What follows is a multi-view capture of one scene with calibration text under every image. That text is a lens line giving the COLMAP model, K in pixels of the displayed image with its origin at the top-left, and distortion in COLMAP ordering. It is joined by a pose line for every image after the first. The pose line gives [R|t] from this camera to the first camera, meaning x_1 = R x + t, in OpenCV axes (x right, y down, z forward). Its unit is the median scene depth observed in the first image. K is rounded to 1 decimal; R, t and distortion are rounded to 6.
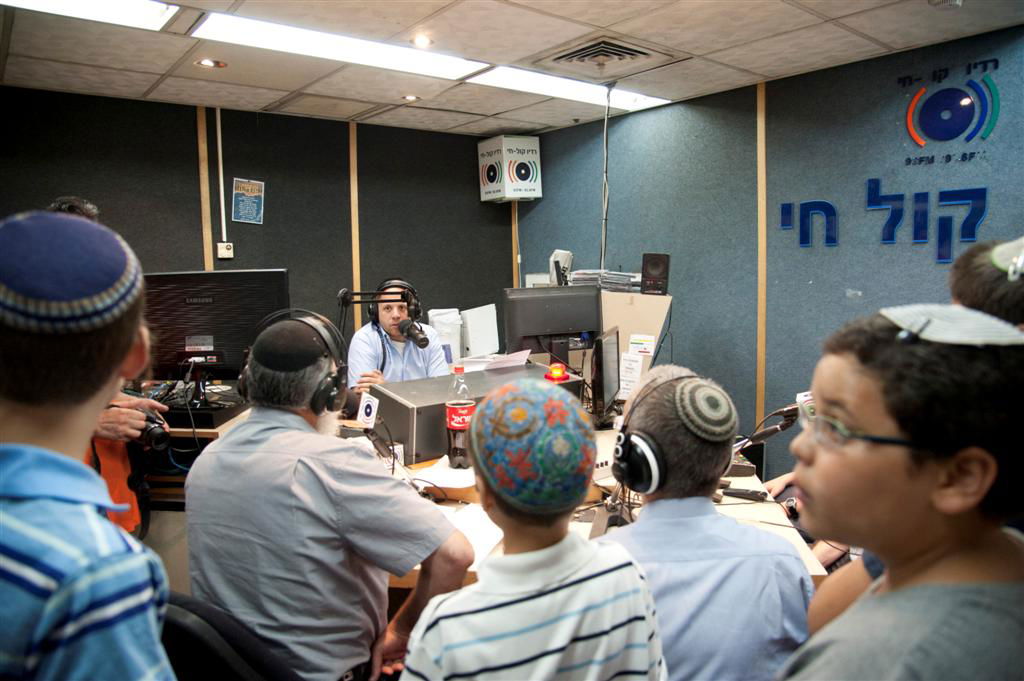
lens RADIAL K [[691.0, 0, 512.0], [0, 691.0, 340.5], [0, 0, 1]] dist [-0.003393, -0.000444]
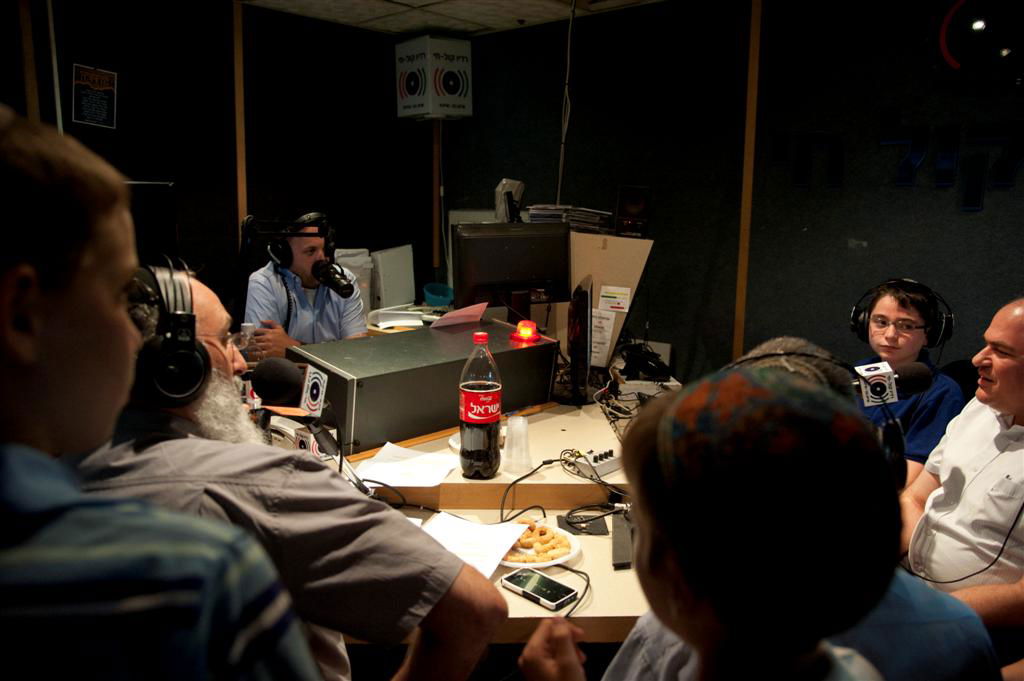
lens RADIAL K [[755.4, 0, 512.0], [0, 755.4, 340.5], [0, 0, 1]] dist [-0.007157, 0.002495]
pose [[0.988079, 0.011036, 0.153555, -0.062221], [-0.021339, 0.997617, 0.065607, -0.000552], [-0.152465, -0.068101, 0.985960, 0.115194]]
